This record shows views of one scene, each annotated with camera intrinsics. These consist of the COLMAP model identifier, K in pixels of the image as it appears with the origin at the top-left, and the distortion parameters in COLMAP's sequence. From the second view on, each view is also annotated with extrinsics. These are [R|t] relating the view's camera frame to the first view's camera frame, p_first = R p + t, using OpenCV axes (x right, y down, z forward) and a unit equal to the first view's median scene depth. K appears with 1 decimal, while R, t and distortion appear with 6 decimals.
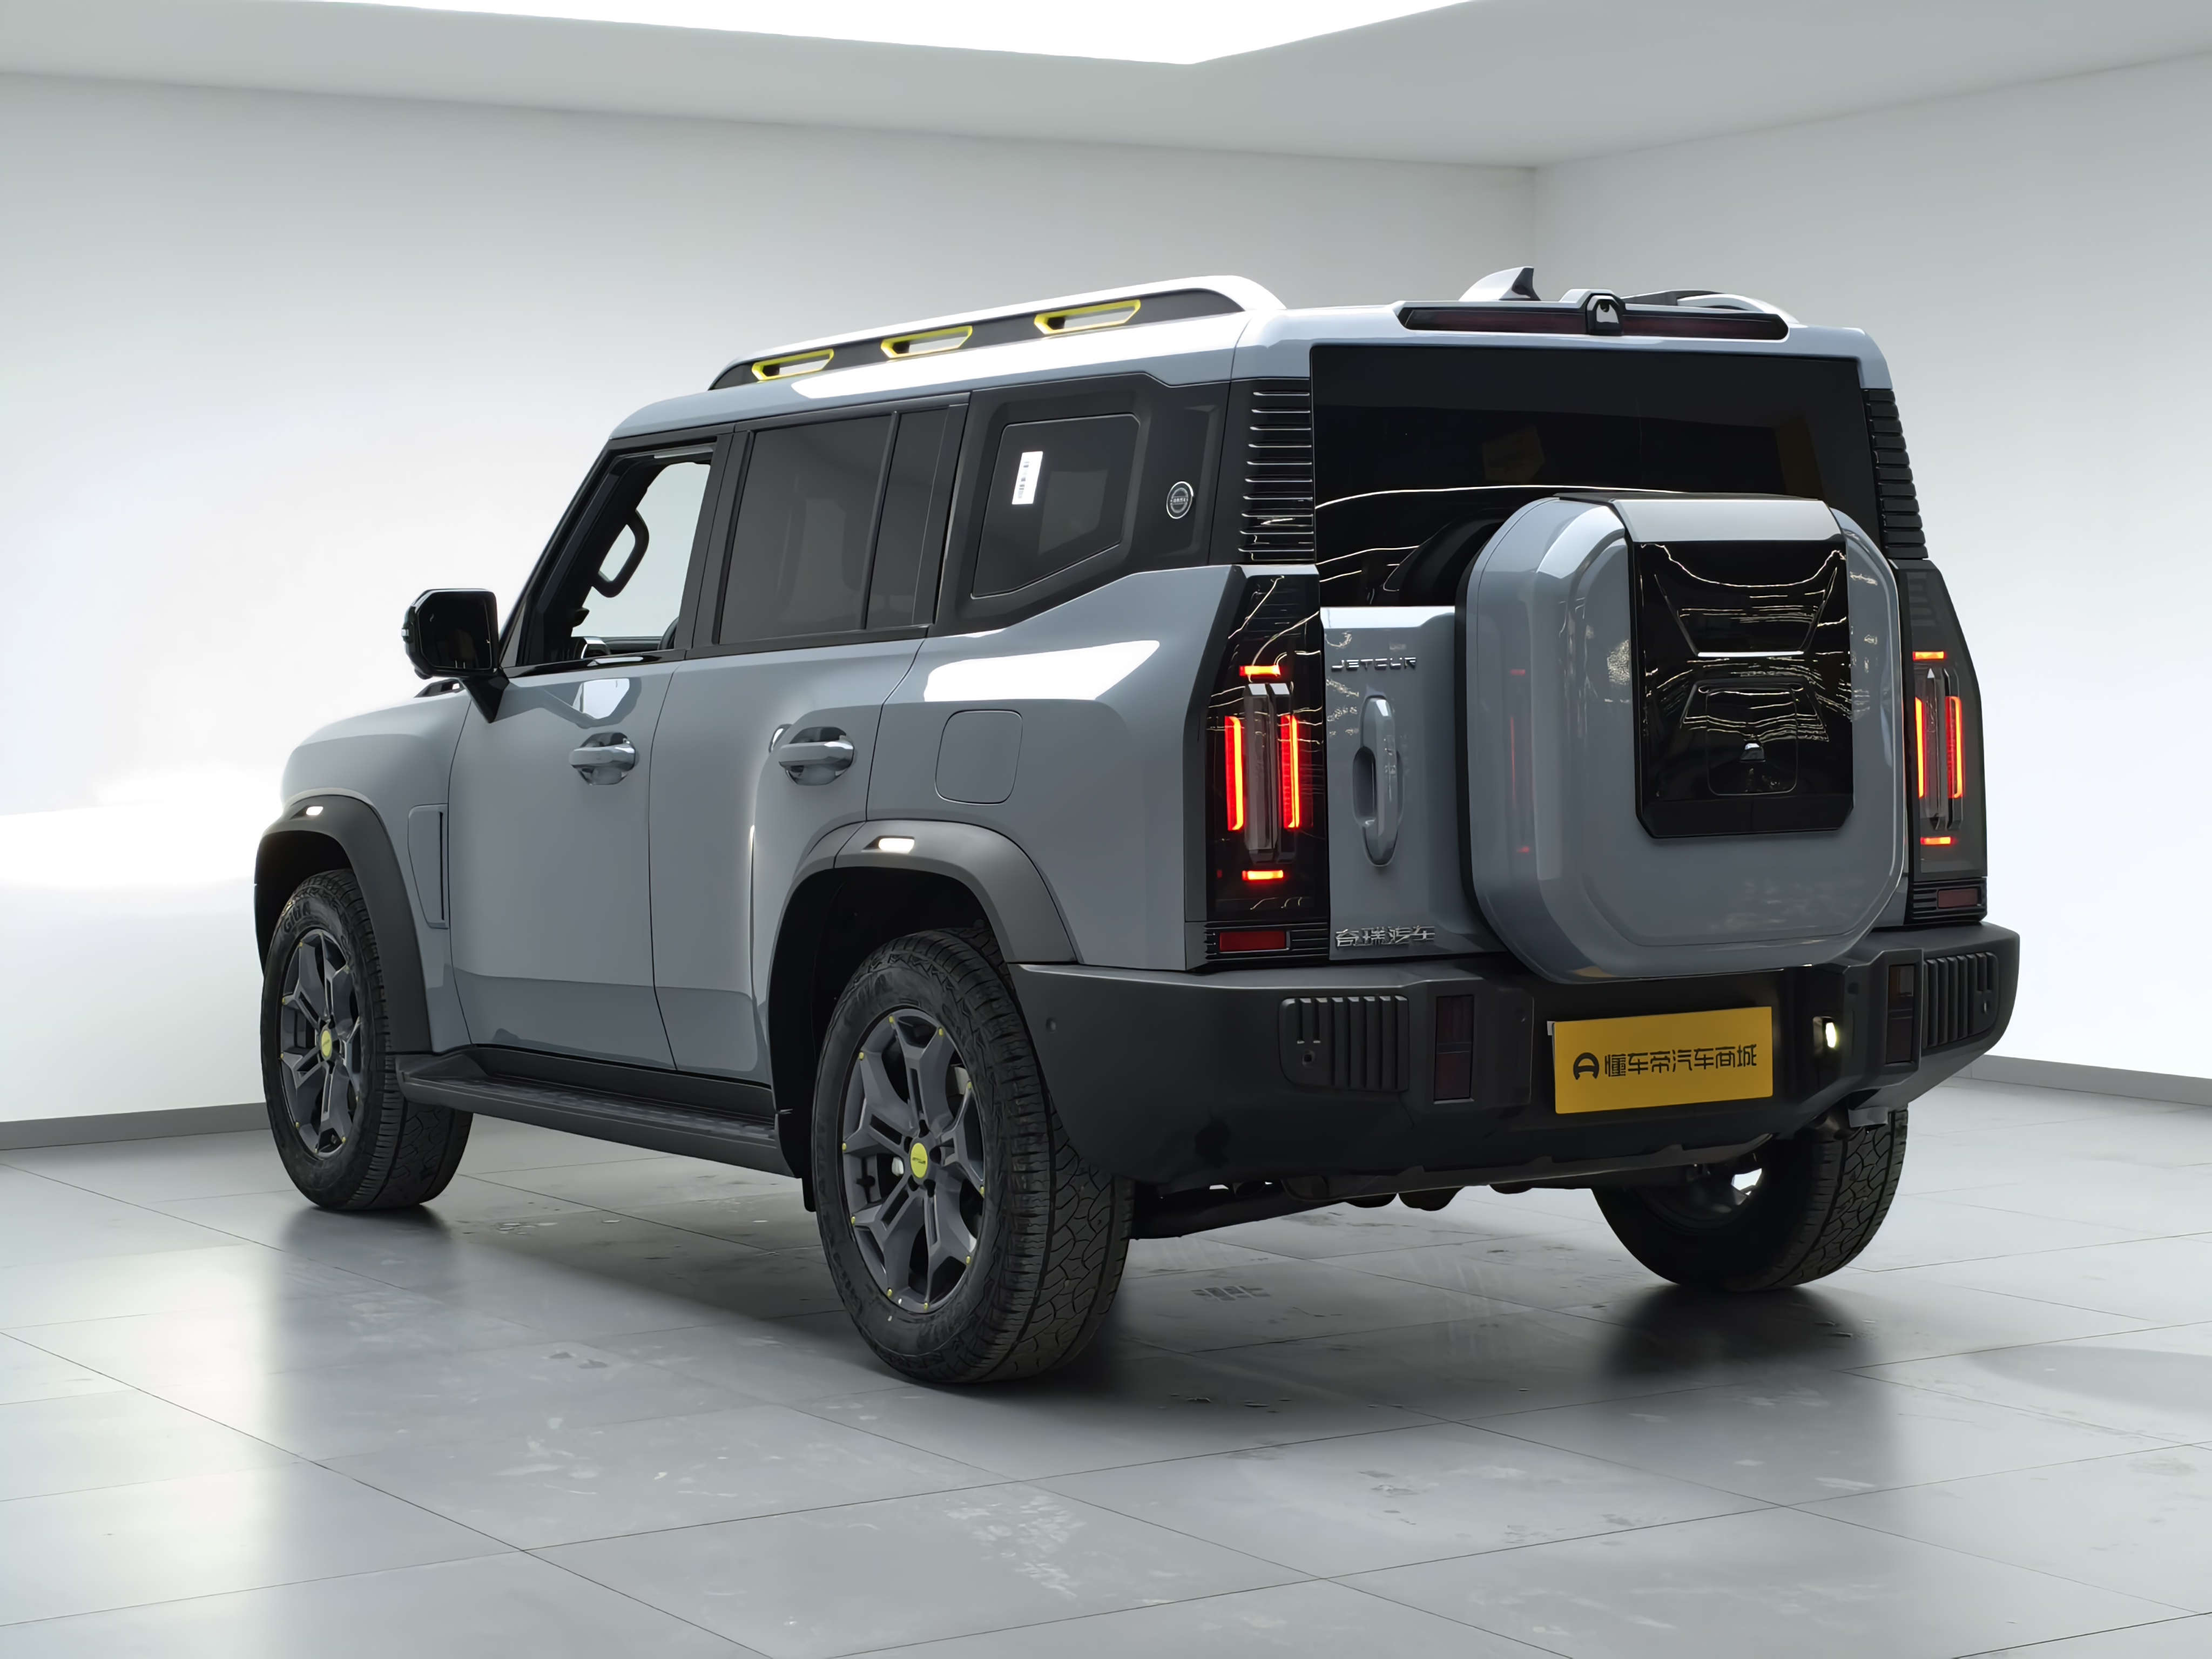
lens RADIAL K [[3935.5, 0, 1106.0], [0, 3935.5, 829.5], [0, 0, 1]] dist [0.315903, 0.033165]
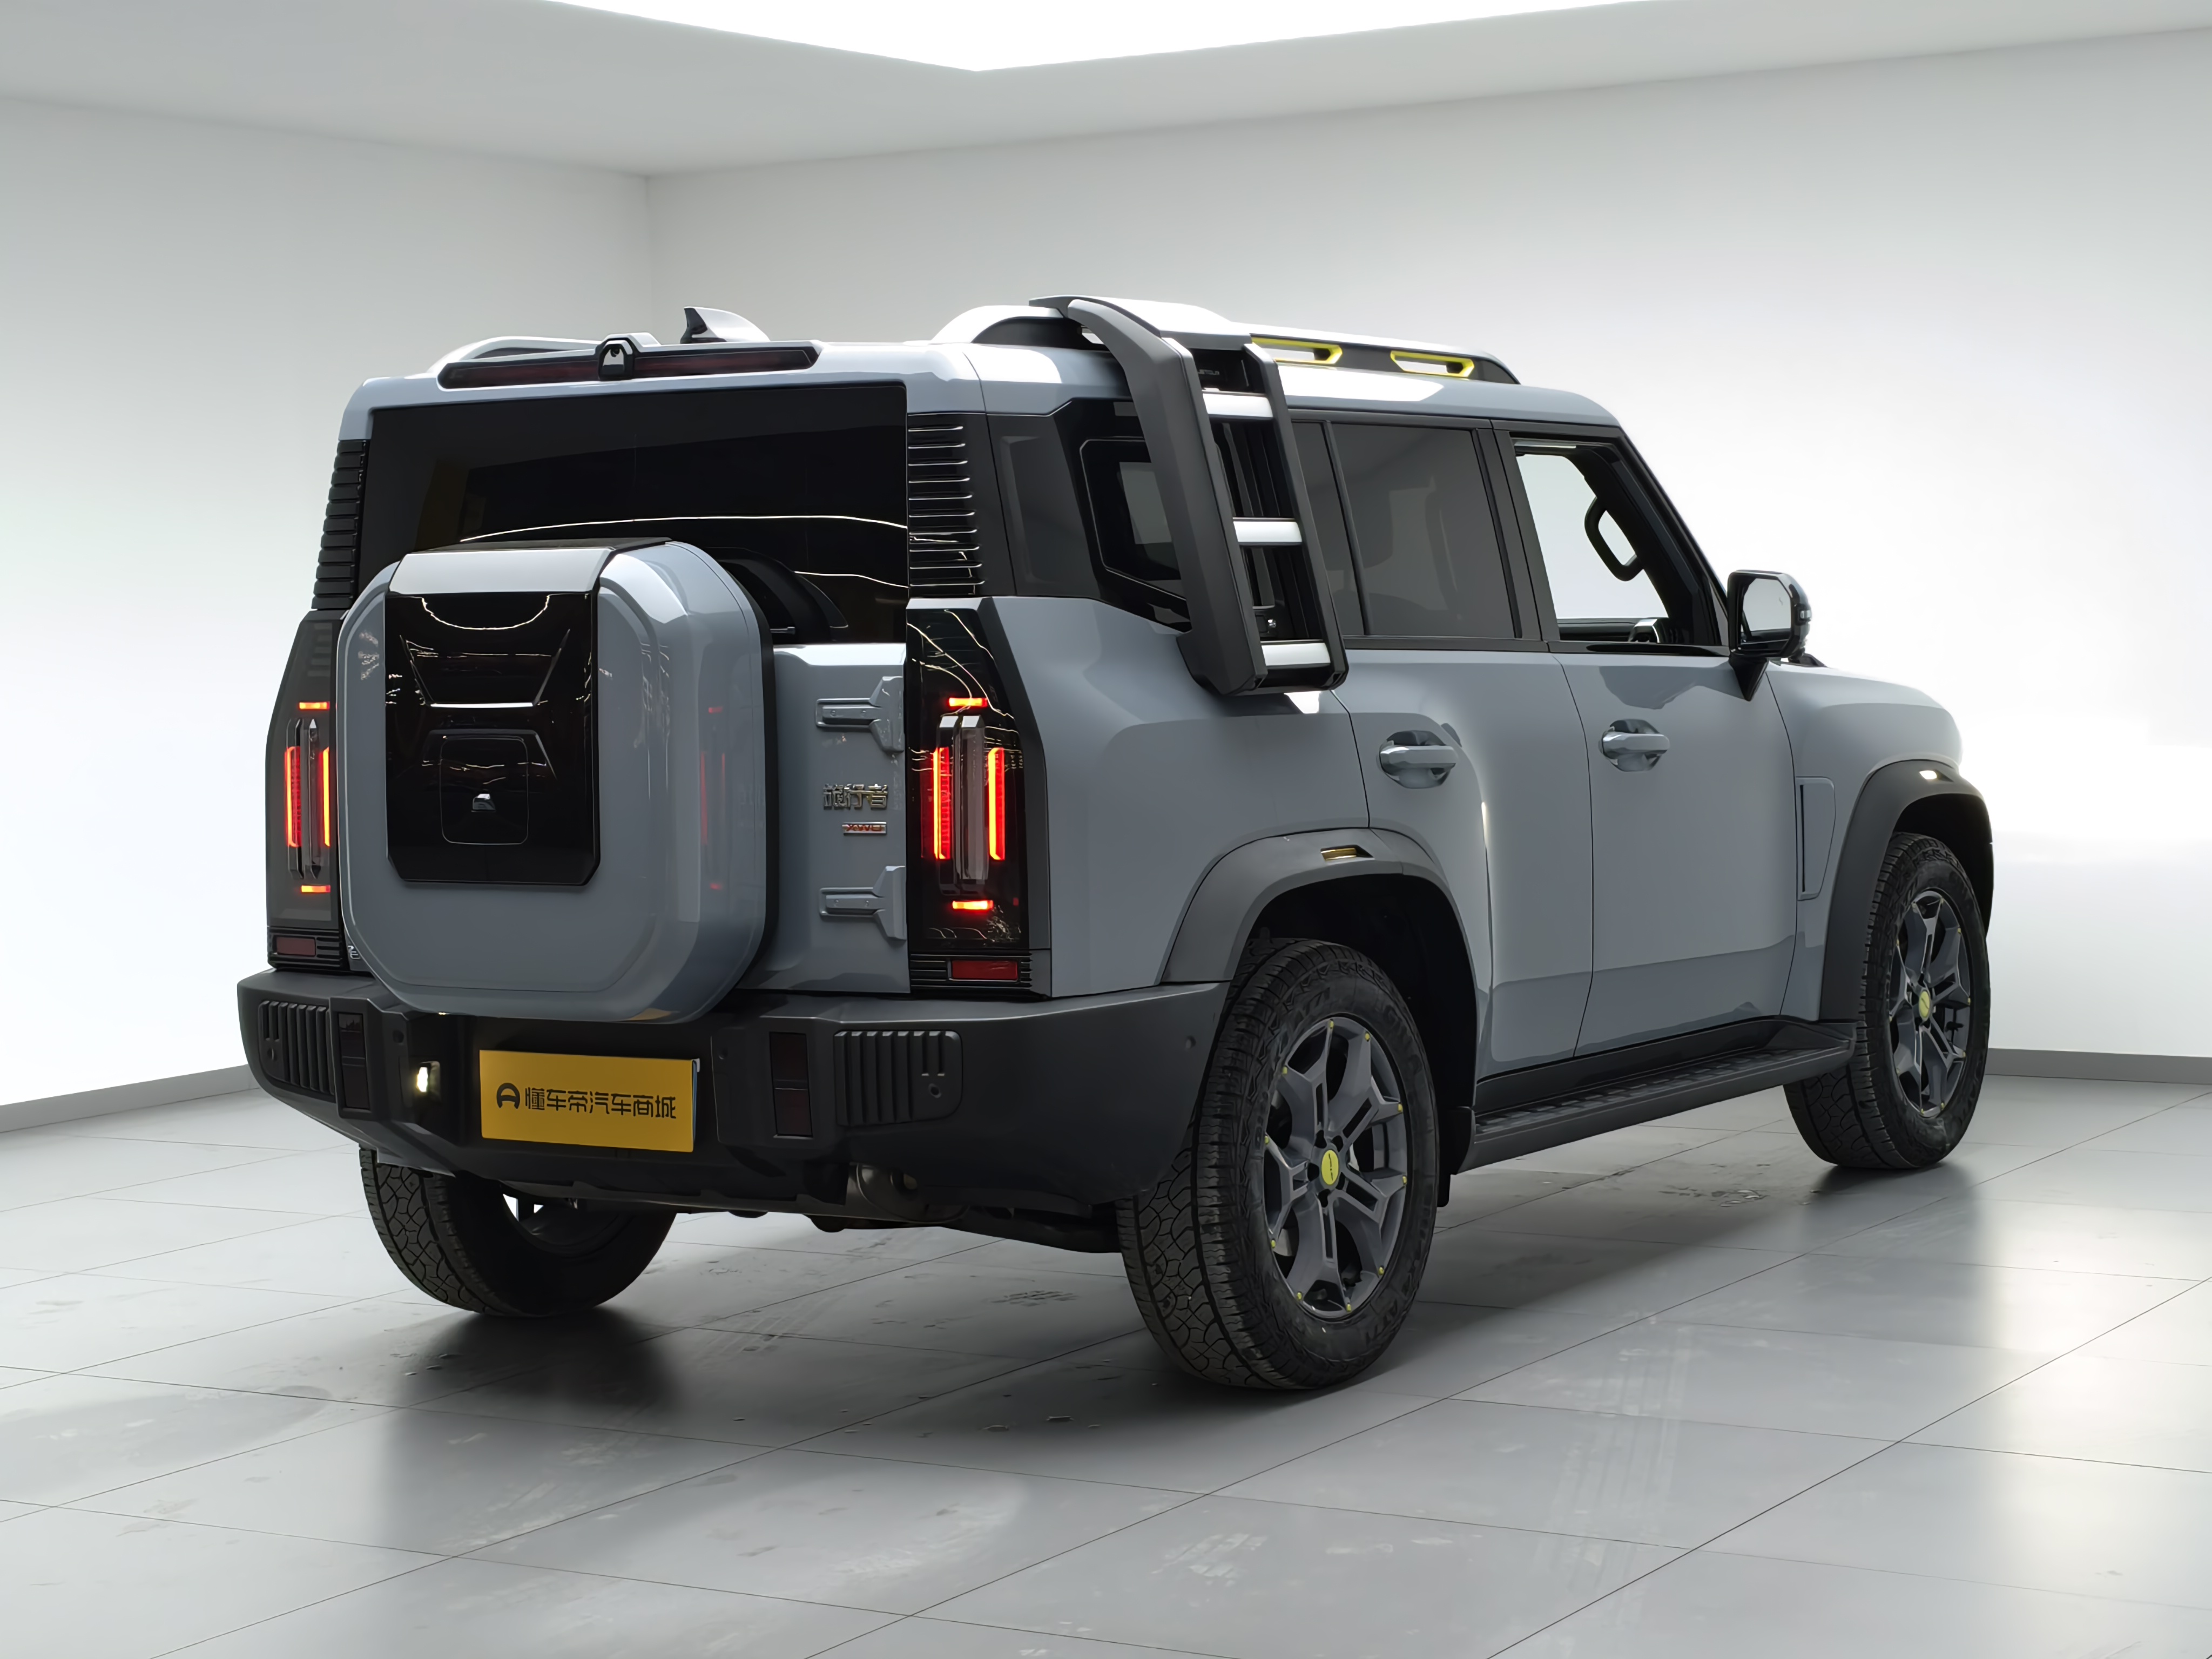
lens RADIAL K [[4097.8, 0, 1106.0], [0, 4097.8, 829.5], [0, 0, 1]] dist [0.213322, -0.040531]
pose [[0.448220, 0.062972, -0.891702, 1.168790], [-0.019956, 0.997972, 0.060446, -0.079452], [0.893700, -0.009298, 0.448568, 0.668645]]
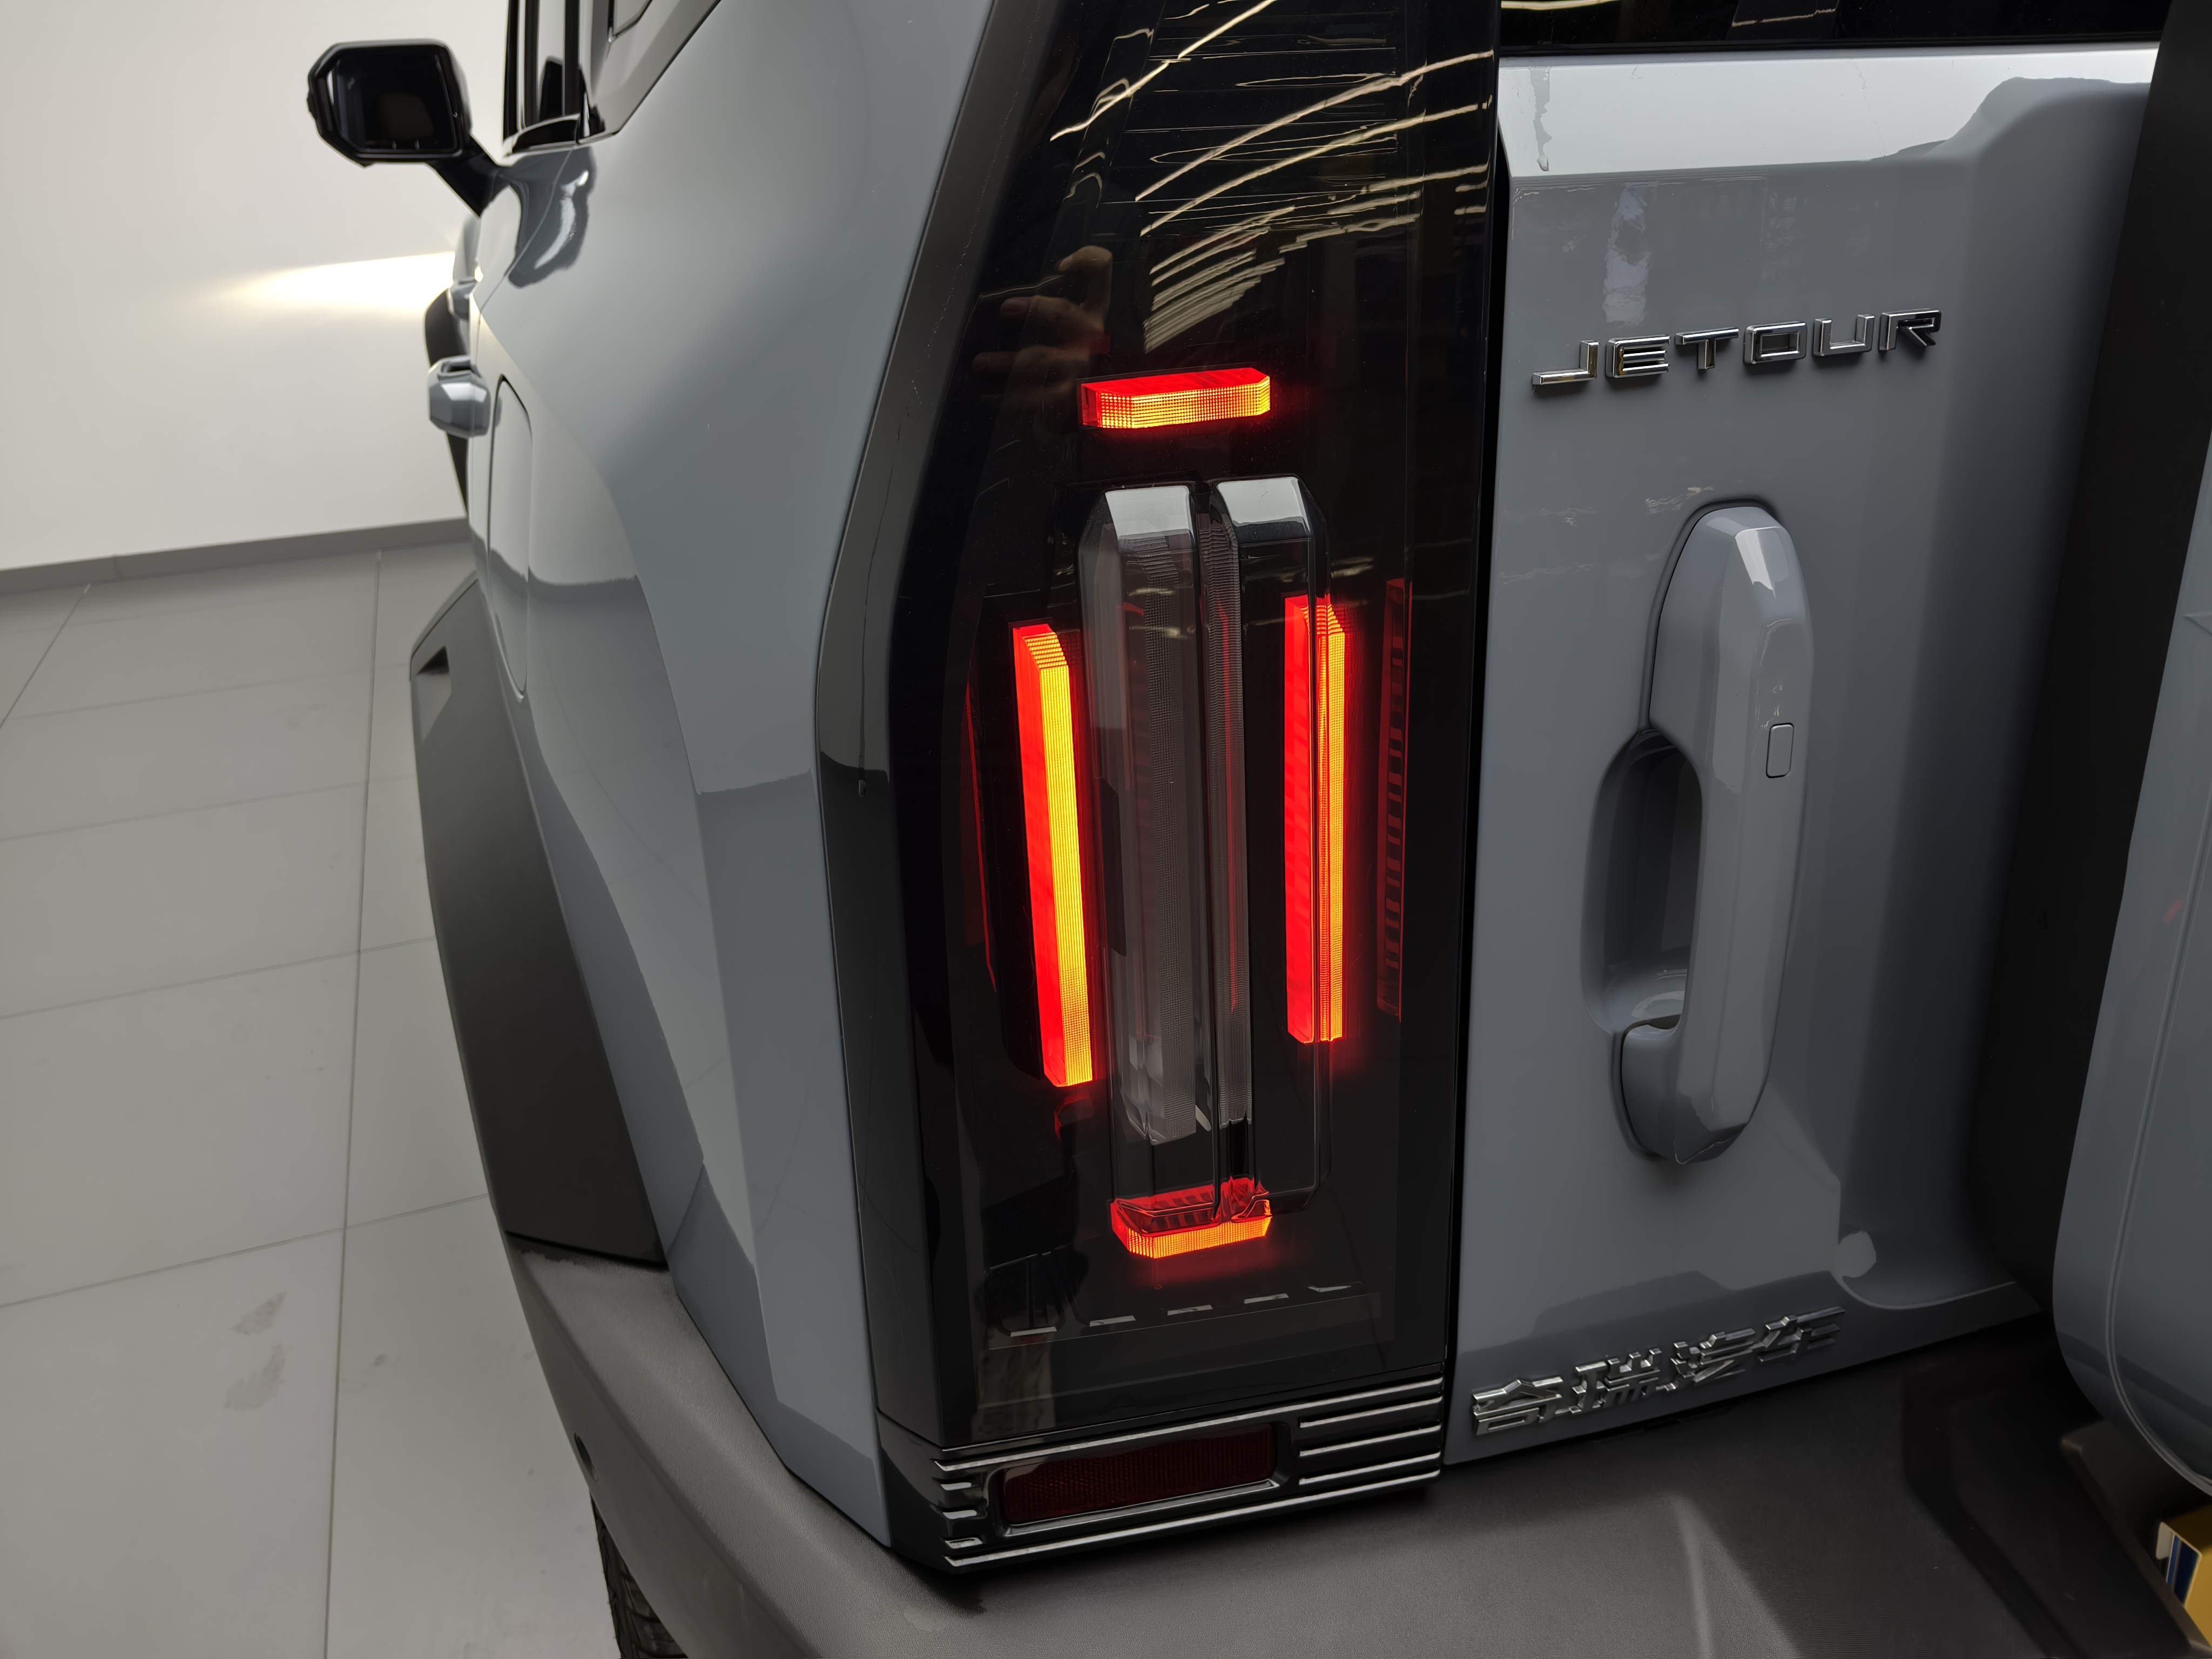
lens RADIAL K [[1678.0, 0, 1106.0], [0, 1678.0, 829.5], [0, 0, 1]] dist [0.077826, -0.130781]
pose [[0.979803, 0.057774, -0.191438, 0.053203], [0.014748, 0.933869, 0.357312, -0.050681], [0.199421, -0.352918, 0.914155, 0.897801]]
